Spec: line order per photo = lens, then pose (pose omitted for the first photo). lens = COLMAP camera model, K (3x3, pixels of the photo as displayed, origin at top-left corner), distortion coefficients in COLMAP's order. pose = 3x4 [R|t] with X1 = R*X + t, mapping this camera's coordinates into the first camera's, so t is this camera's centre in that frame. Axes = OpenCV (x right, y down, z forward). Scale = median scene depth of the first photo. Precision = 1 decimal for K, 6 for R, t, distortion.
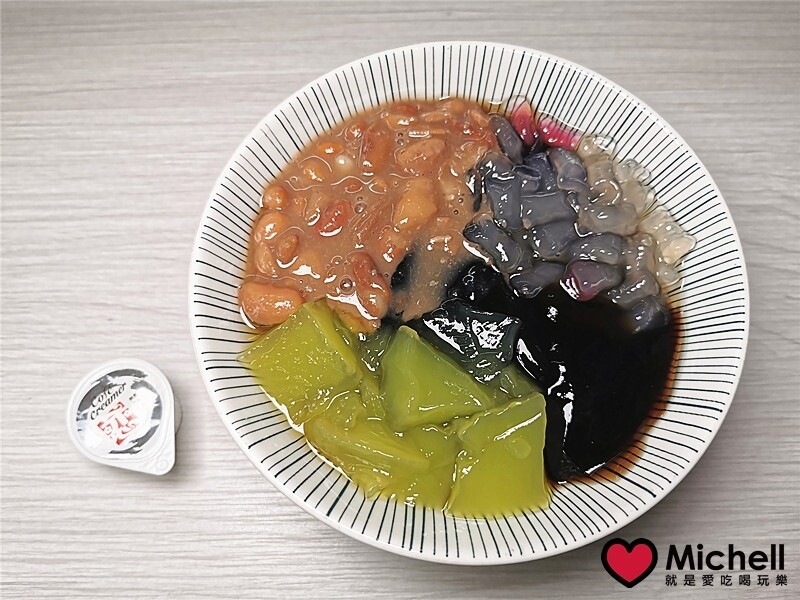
lens RADIAL K [[623.1, 0, 405.7], [0, 623.1, 299.4], [0, 0, 1]] dist [0.004331, -0.059230]
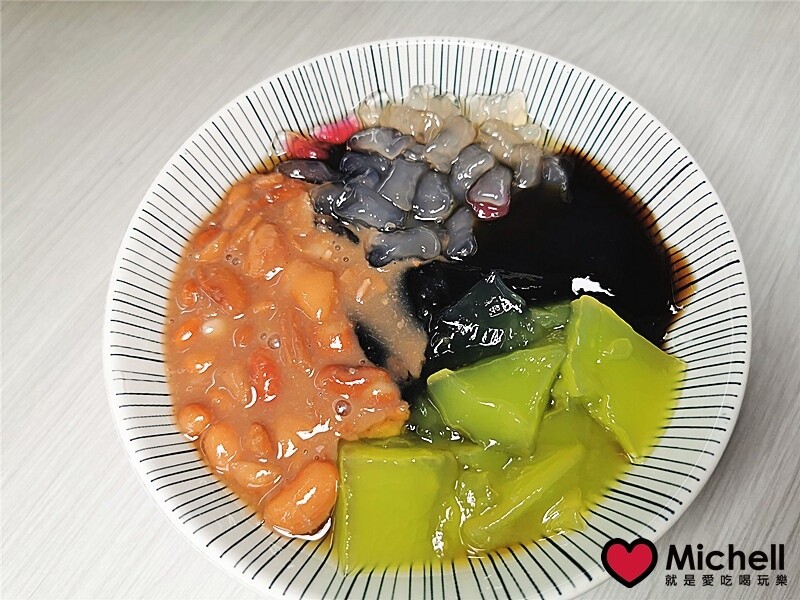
lens RADIAL K [[623.1, 0, 399.0], [0, 623.1, 307.6], [0, 0, 1]] dist [0.004331, -0.059230]
pose [[0.571058, -0.767878, 0.290267, -0.183591], [0.795643, 0.604778, 0.034578, -0.070763], [-0.202099, 0.211203, 0.956321, 0.166175]]
